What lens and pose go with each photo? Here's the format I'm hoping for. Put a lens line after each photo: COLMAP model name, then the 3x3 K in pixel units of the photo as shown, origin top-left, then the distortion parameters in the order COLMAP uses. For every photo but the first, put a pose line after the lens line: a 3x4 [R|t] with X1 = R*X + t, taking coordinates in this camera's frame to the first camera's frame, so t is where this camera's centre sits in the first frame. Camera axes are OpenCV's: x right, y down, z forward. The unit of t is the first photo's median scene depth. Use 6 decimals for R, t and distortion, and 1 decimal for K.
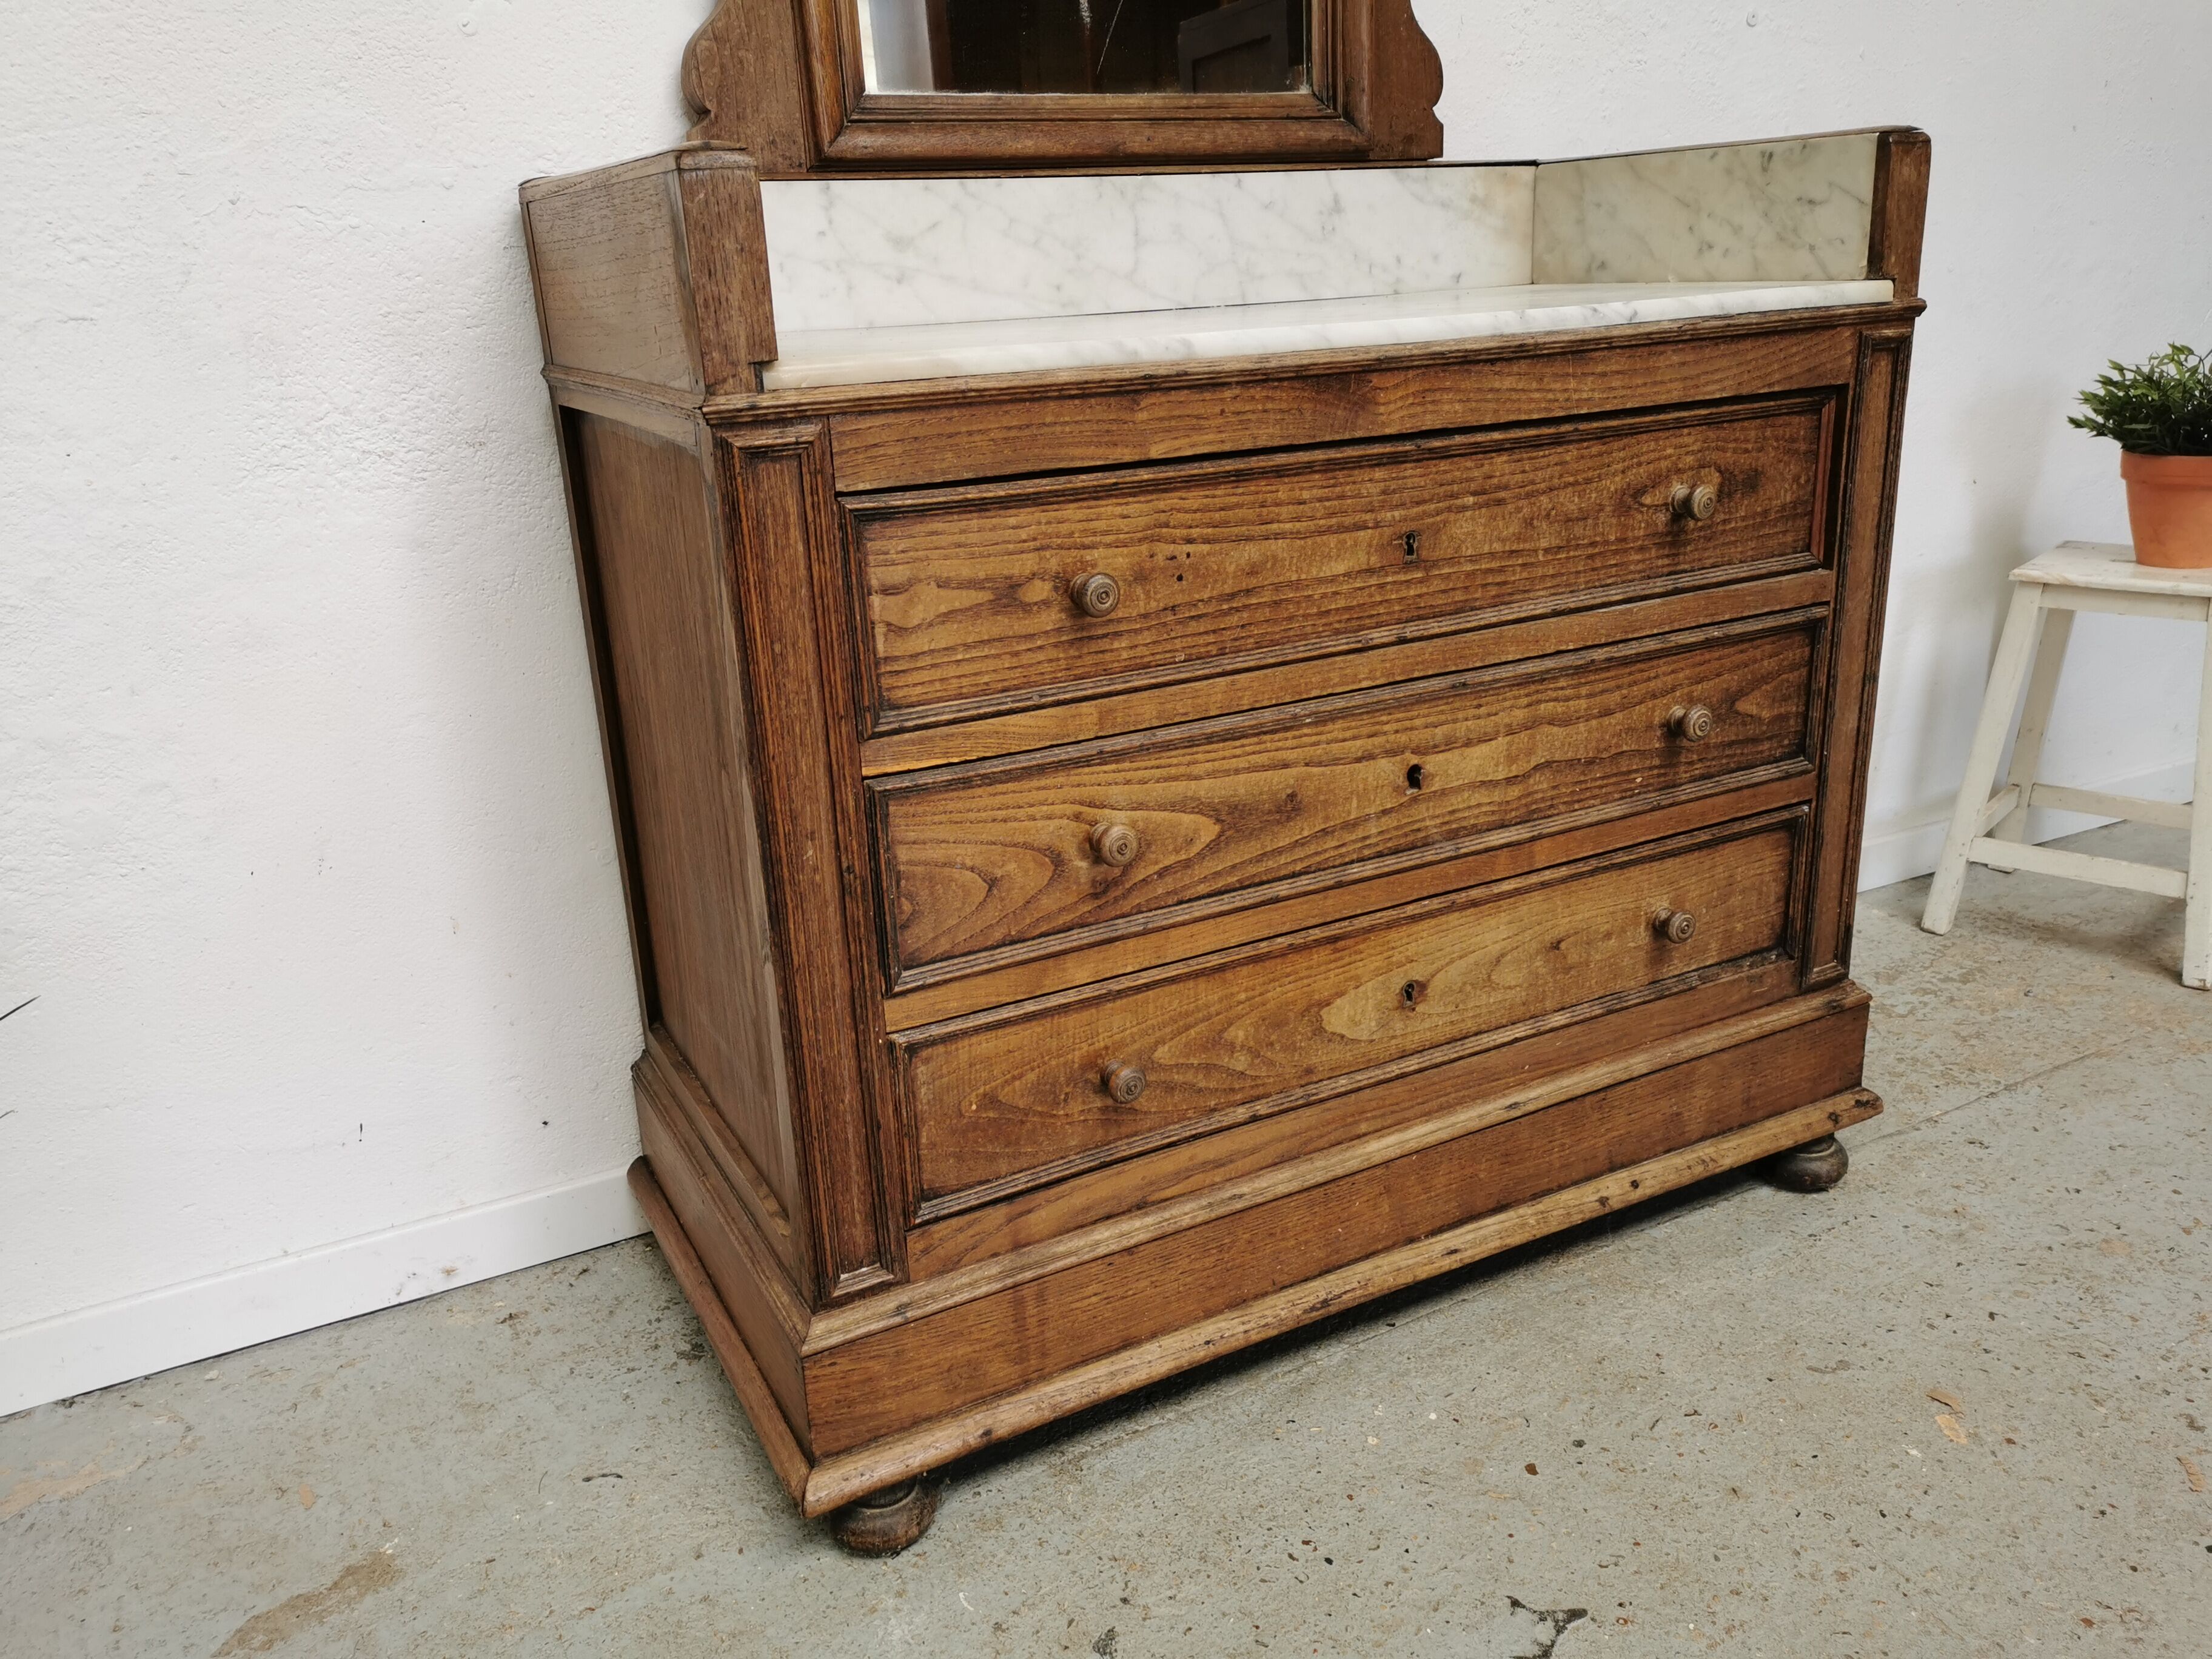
lens RADIAL K [[1706.1, 0, 1106.7], [0, 1706.1, 830.5], [0, 0, 1]] dist [0.059843, -0.058658]
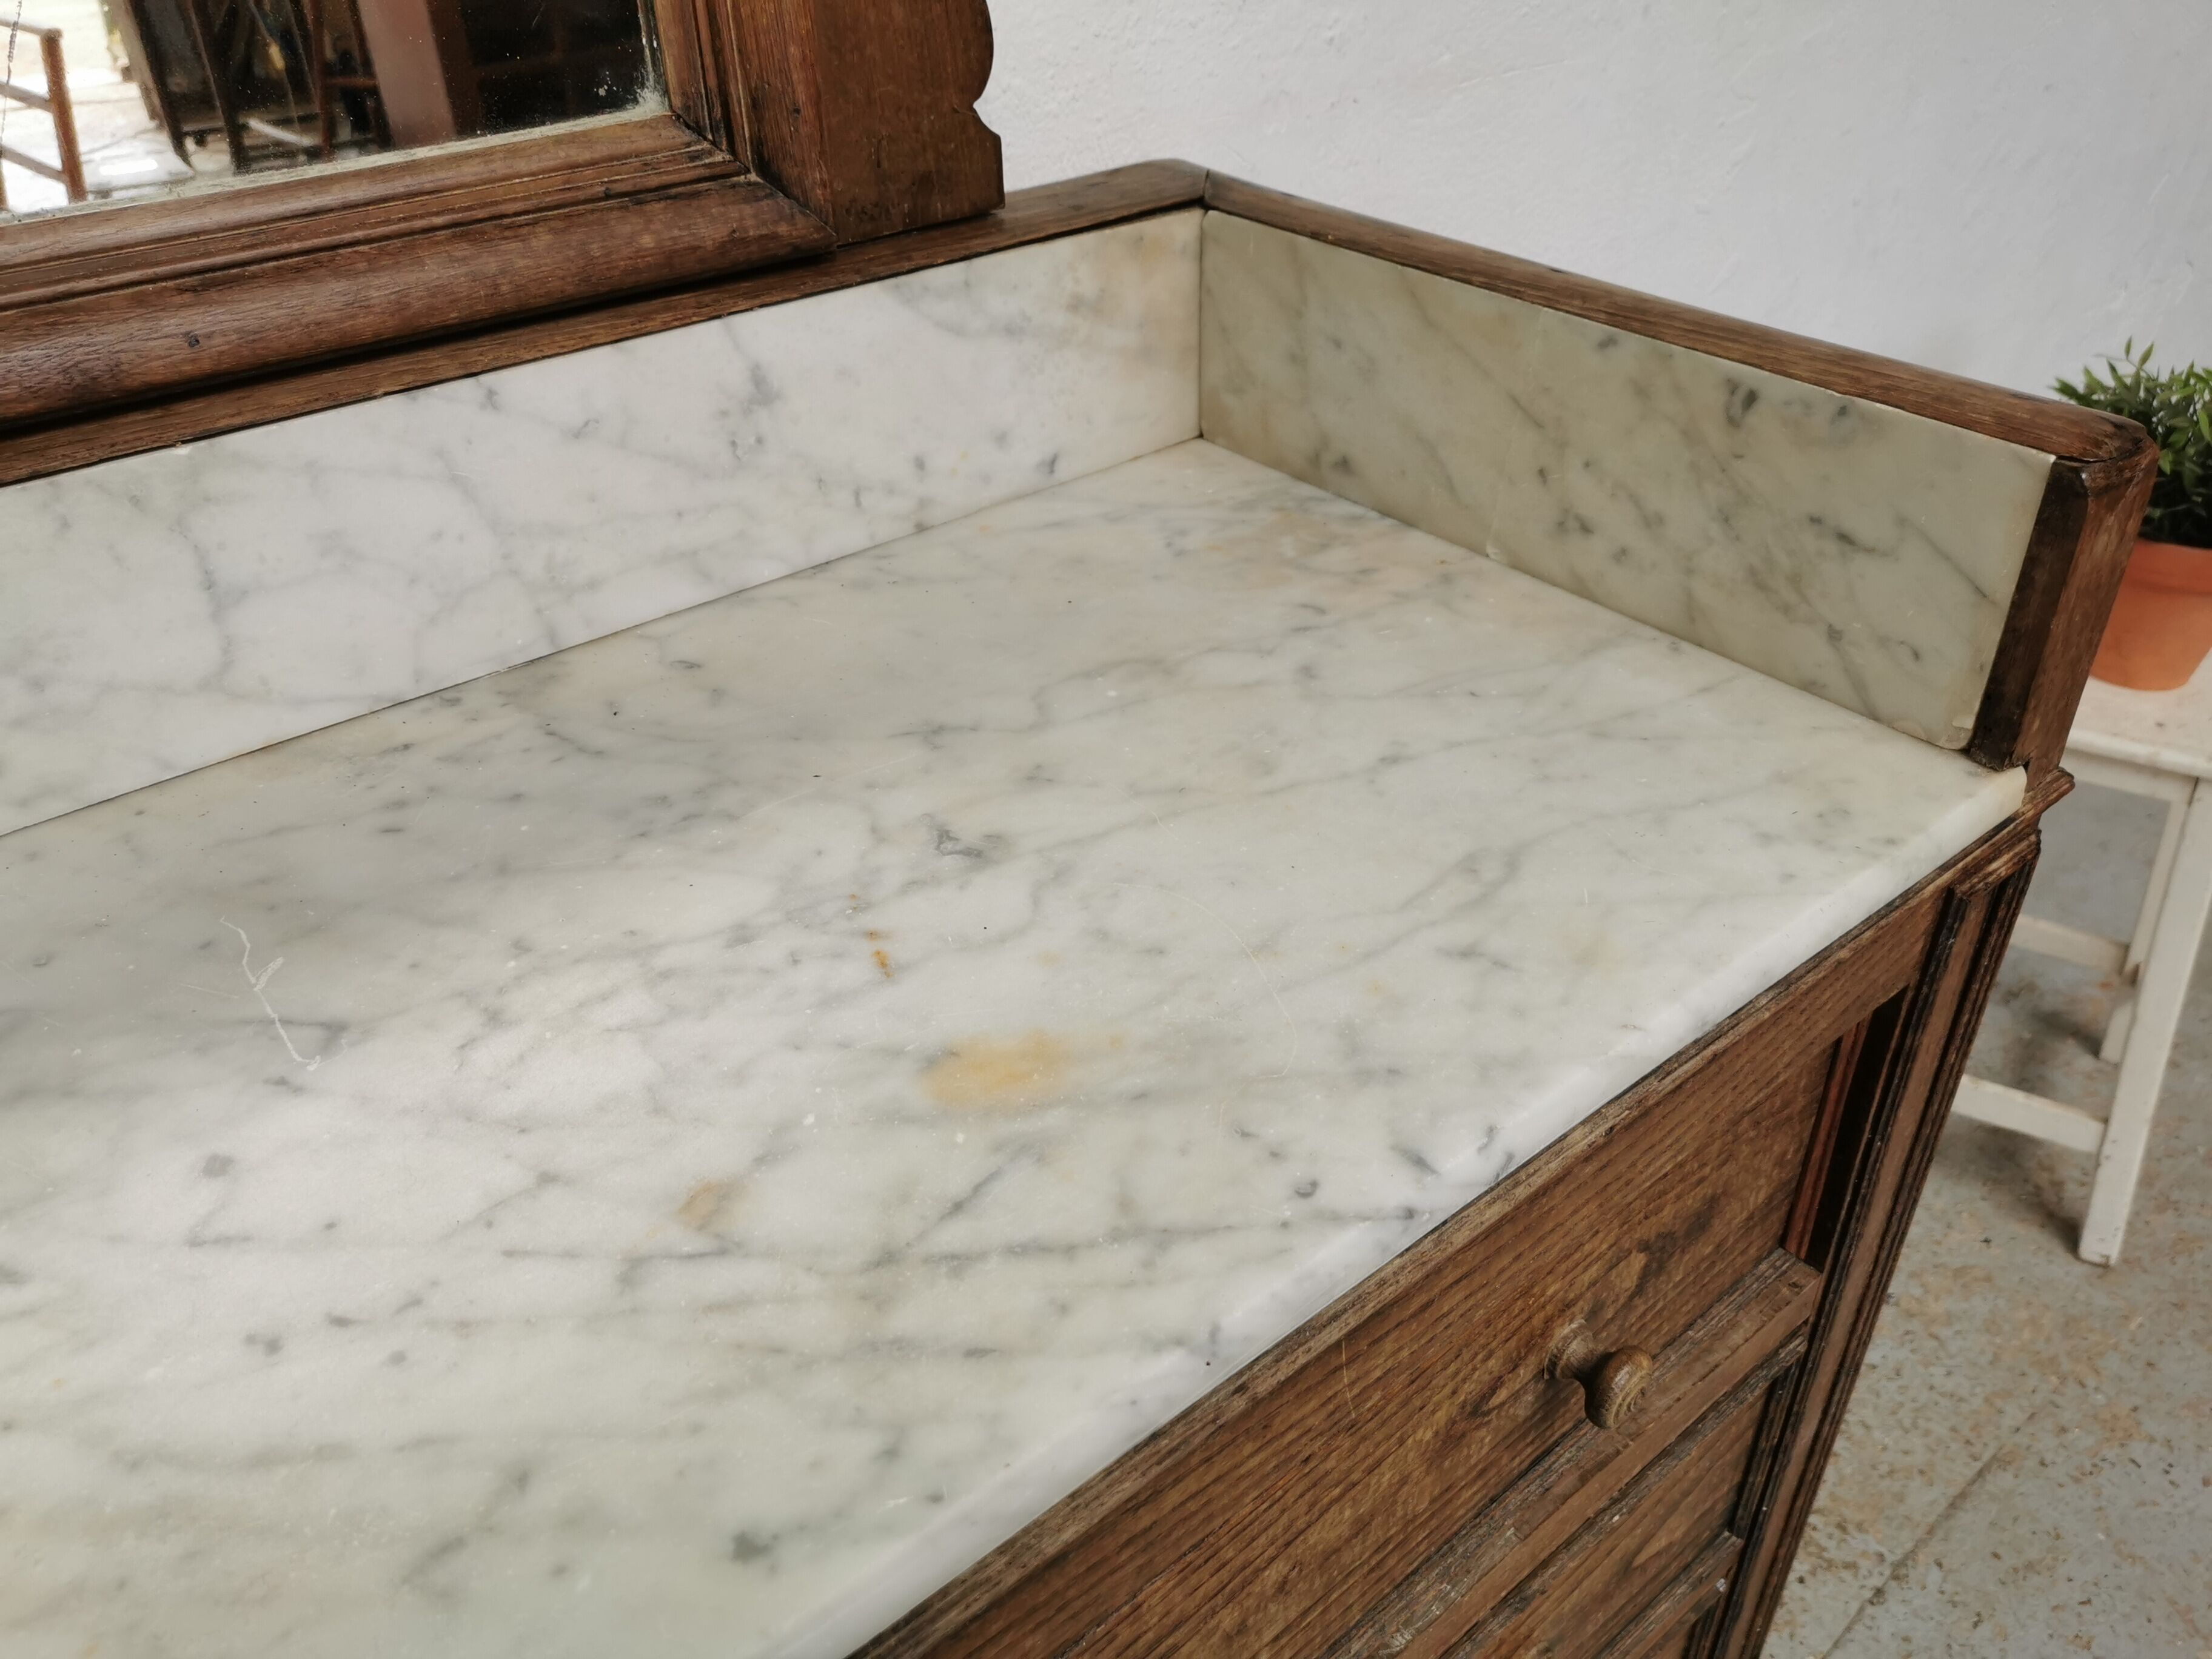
lens RADIAL K [[1716.6, 0, 1106.0], [0, 1716.6, 829.5], [0, 0, 1]] dist [0.049571, -0.050375]
pose [[0.979358, -0.086421, 0.182728, 0.155840], [0.035790, 0.963851, 0.264029, -0.441018], [-0.198941, -0.252039, 0.947048, 0.656237]]
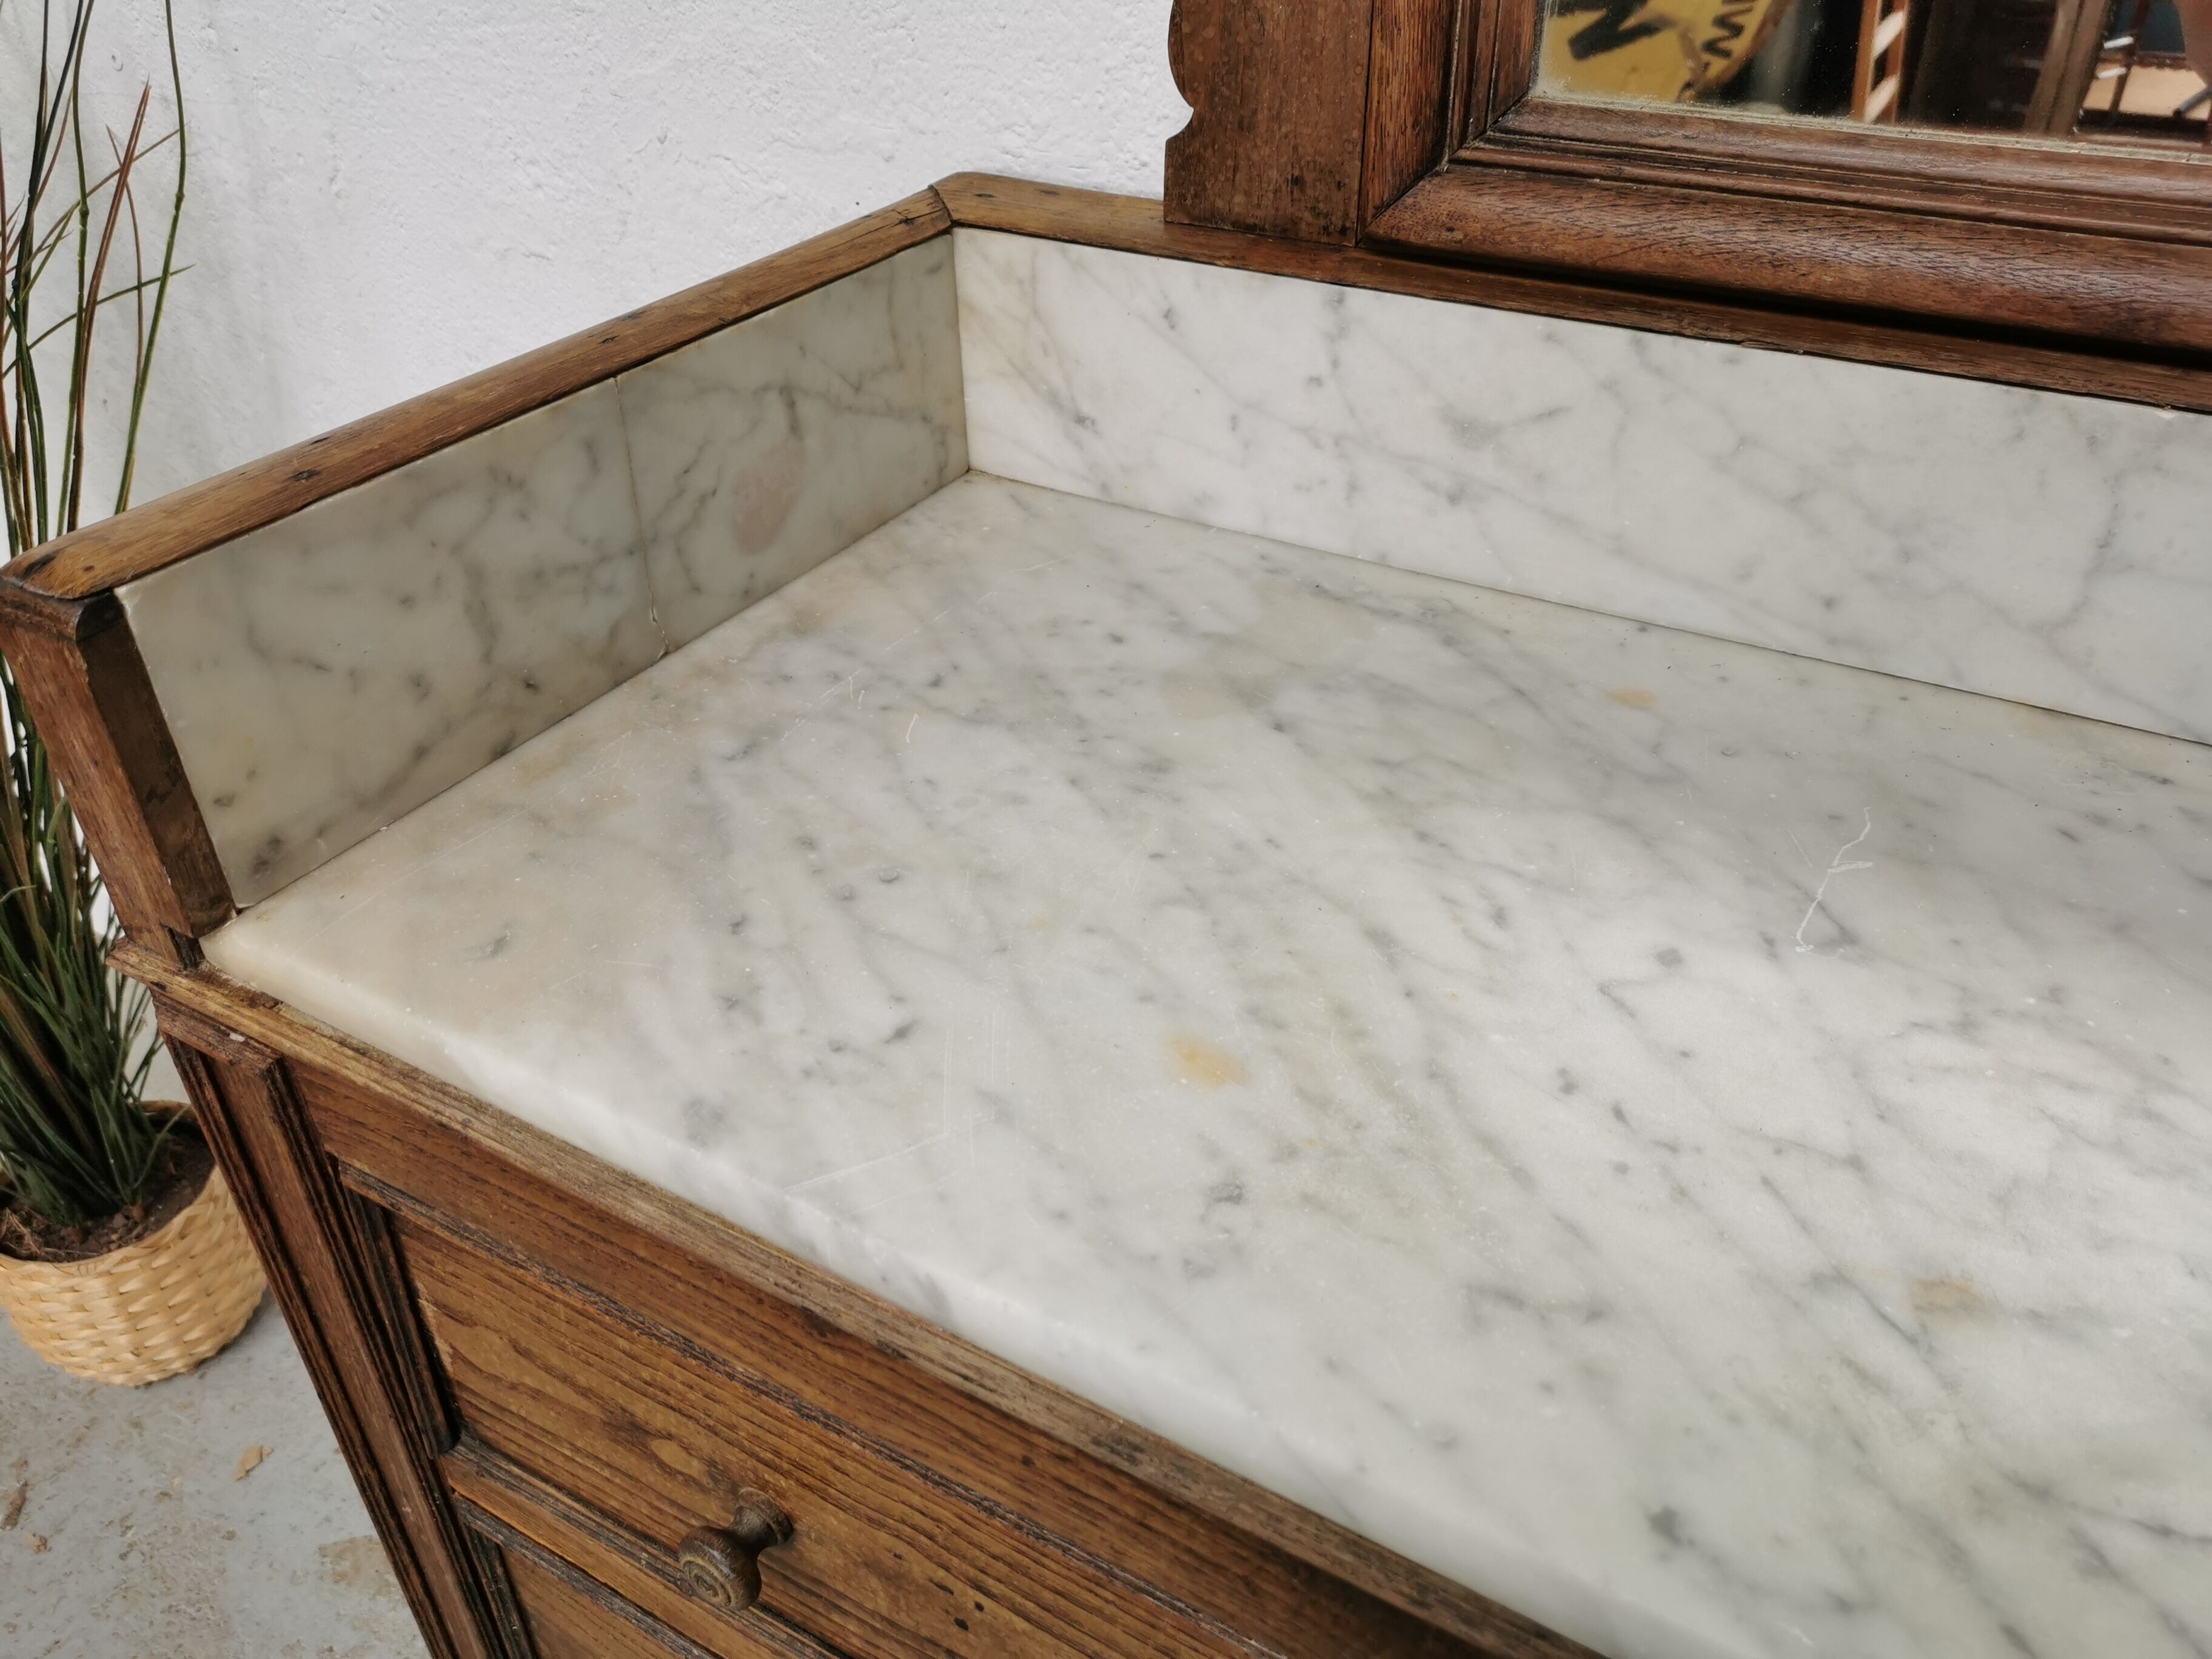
lens RADIAL K [[1716.6, 0, 1106.0], [0, 1716.6, 829.5], [0, 0, 1]] dist [0.049571, -0.050375]
pose [[0.520983, 0.509568, -0.684776, 0.224517], [-0.278955, 0.859844, 0.427612, -0.448073], [0.806698, -0.031757, 0.590111, 0.668084]]
